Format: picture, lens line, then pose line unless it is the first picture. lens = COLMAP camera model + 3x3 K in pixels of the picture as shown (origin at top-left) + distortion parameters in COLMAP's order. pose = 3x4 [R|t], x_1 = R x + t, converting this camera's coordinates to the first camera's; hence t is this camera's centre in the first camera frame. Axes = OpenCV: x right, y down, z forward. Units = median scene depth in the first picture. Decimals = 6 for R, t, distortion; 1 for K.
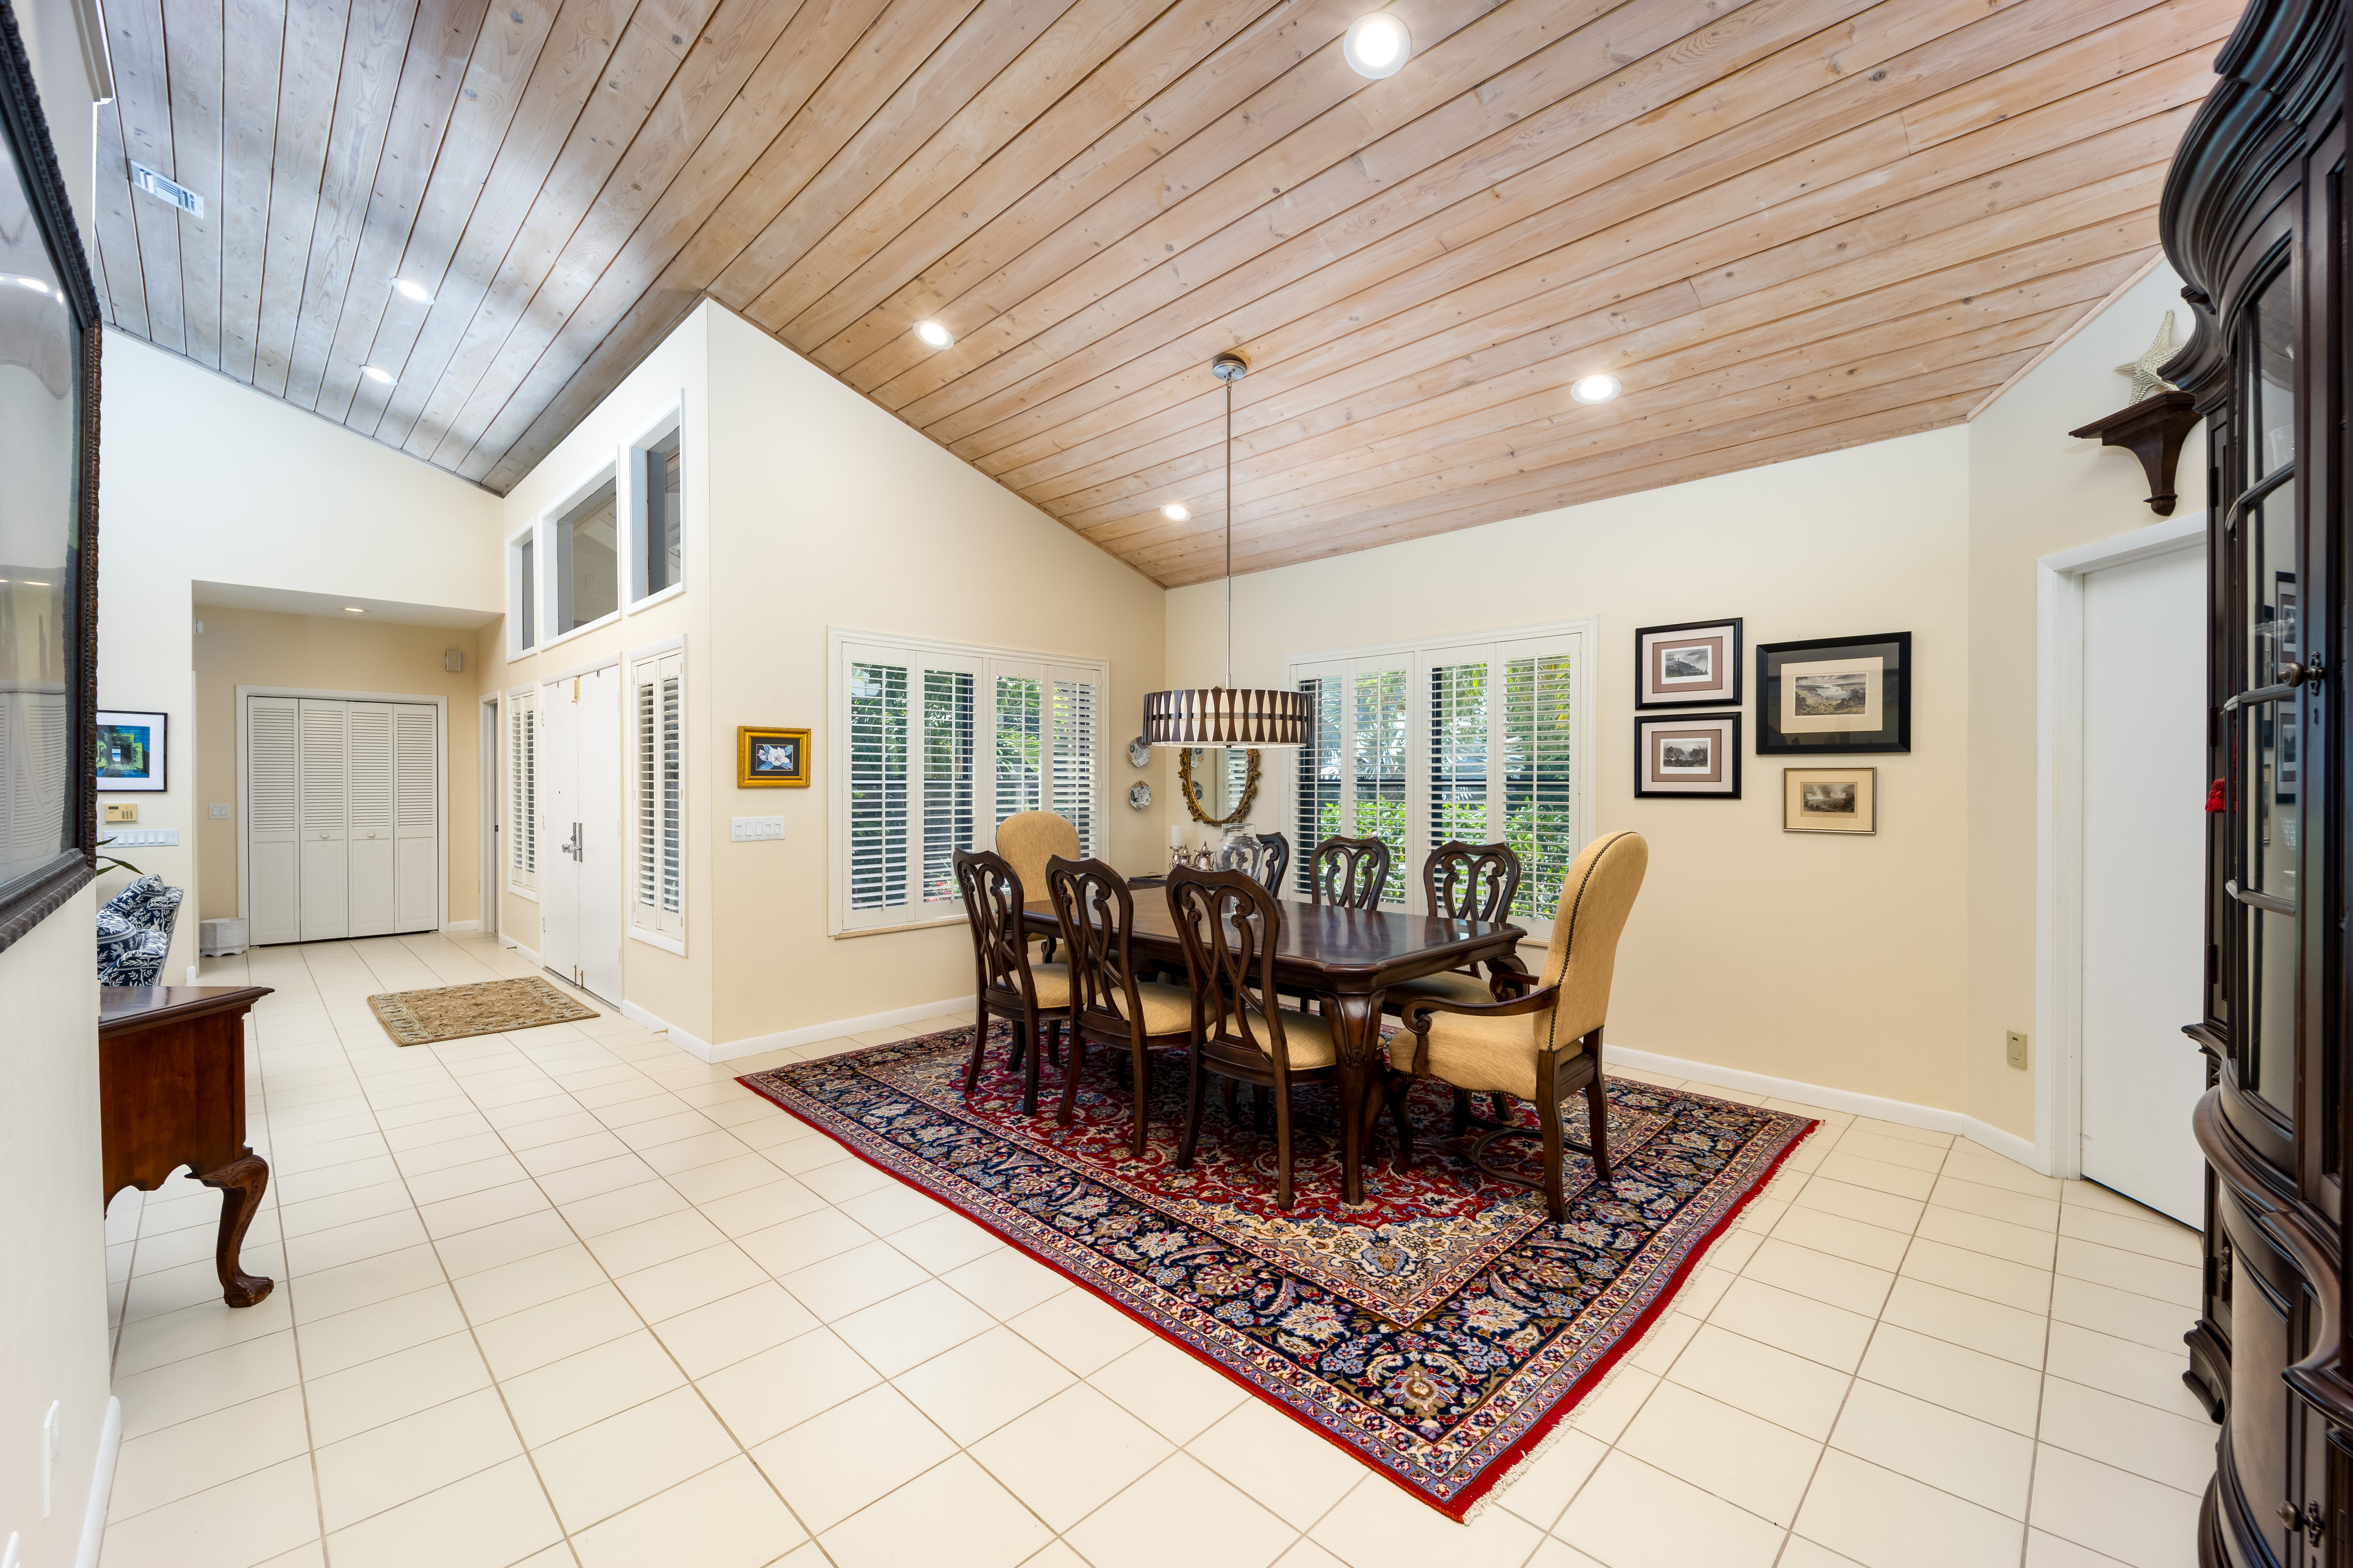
lens RADIAL K [[944.3, 0, 1175.2], [0, 944.3, 777.3], [0, 0, 1]] dist [0.033303, -0.021173]
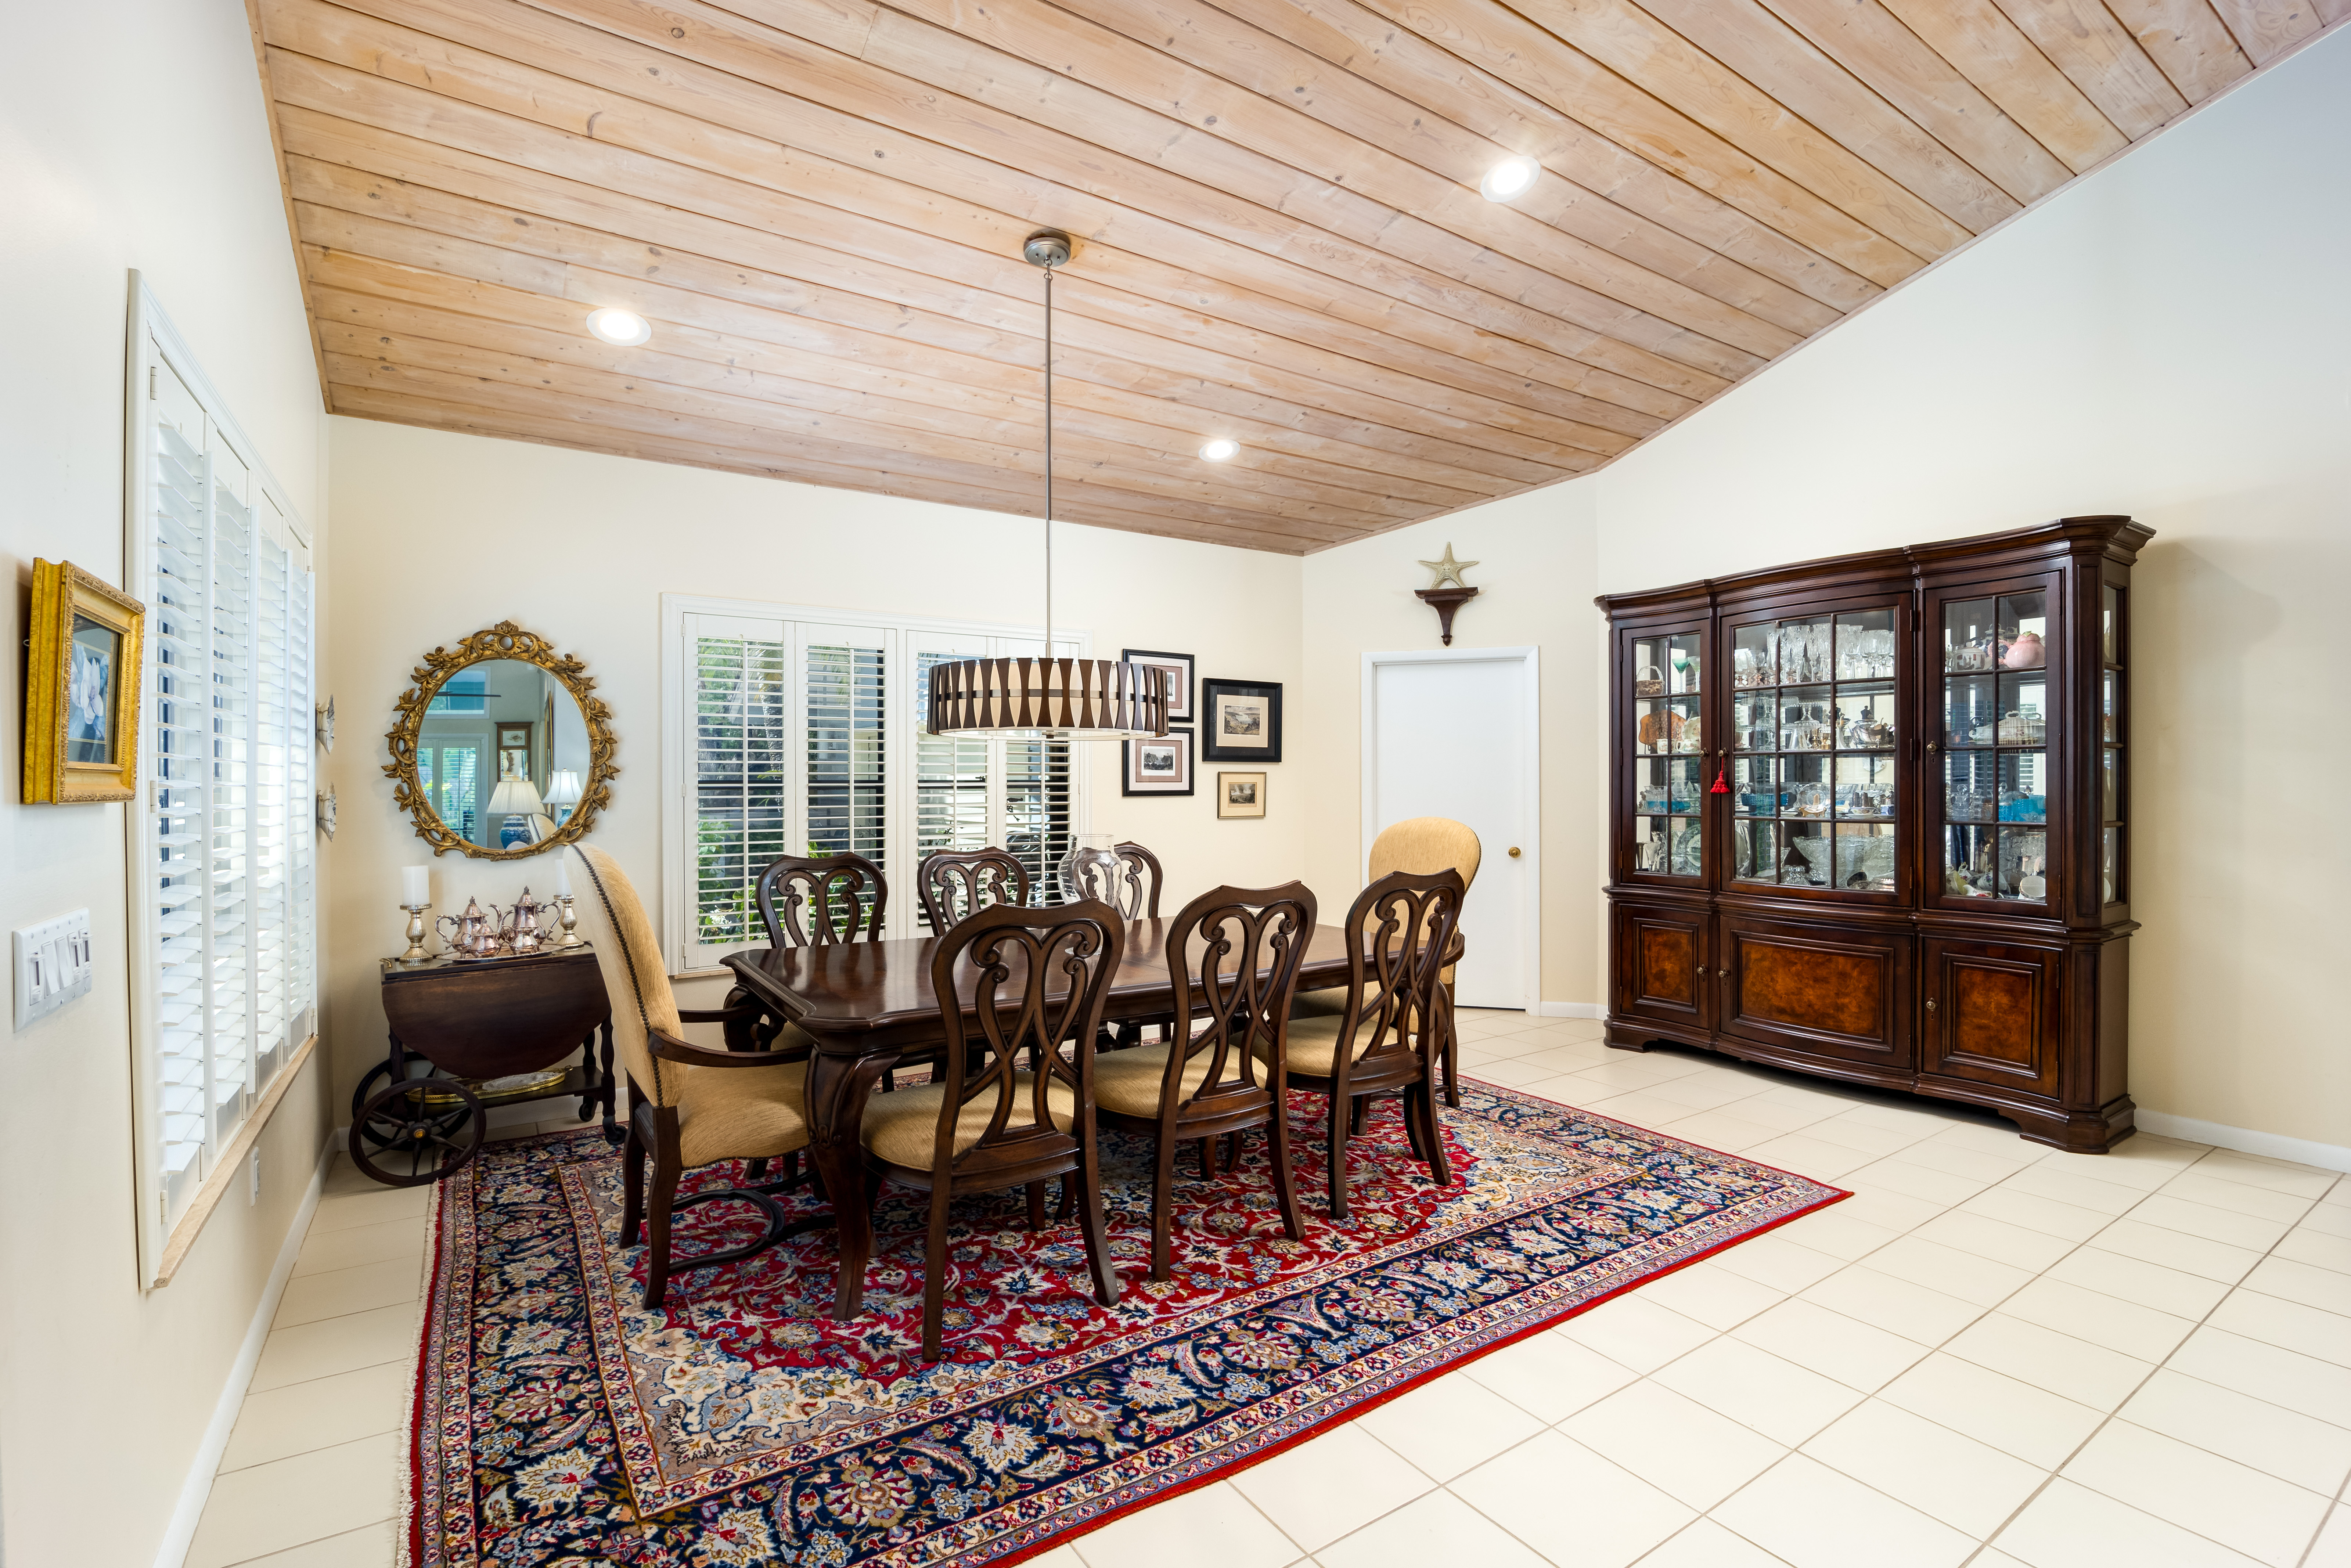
lens RADIAL K [[1008.9, 0, 1124.8], [0, 1008.9, 779.3], [0, 0, 1]] dist [-0.008649, -0.000053]
pose [[0.232060, 0.002762, 0.972698, -0.902268], [-0.001235, 0.999996, -0.002545, 0.005533], [-0.972701, -0.000611, 0.232063, 0.925598]]
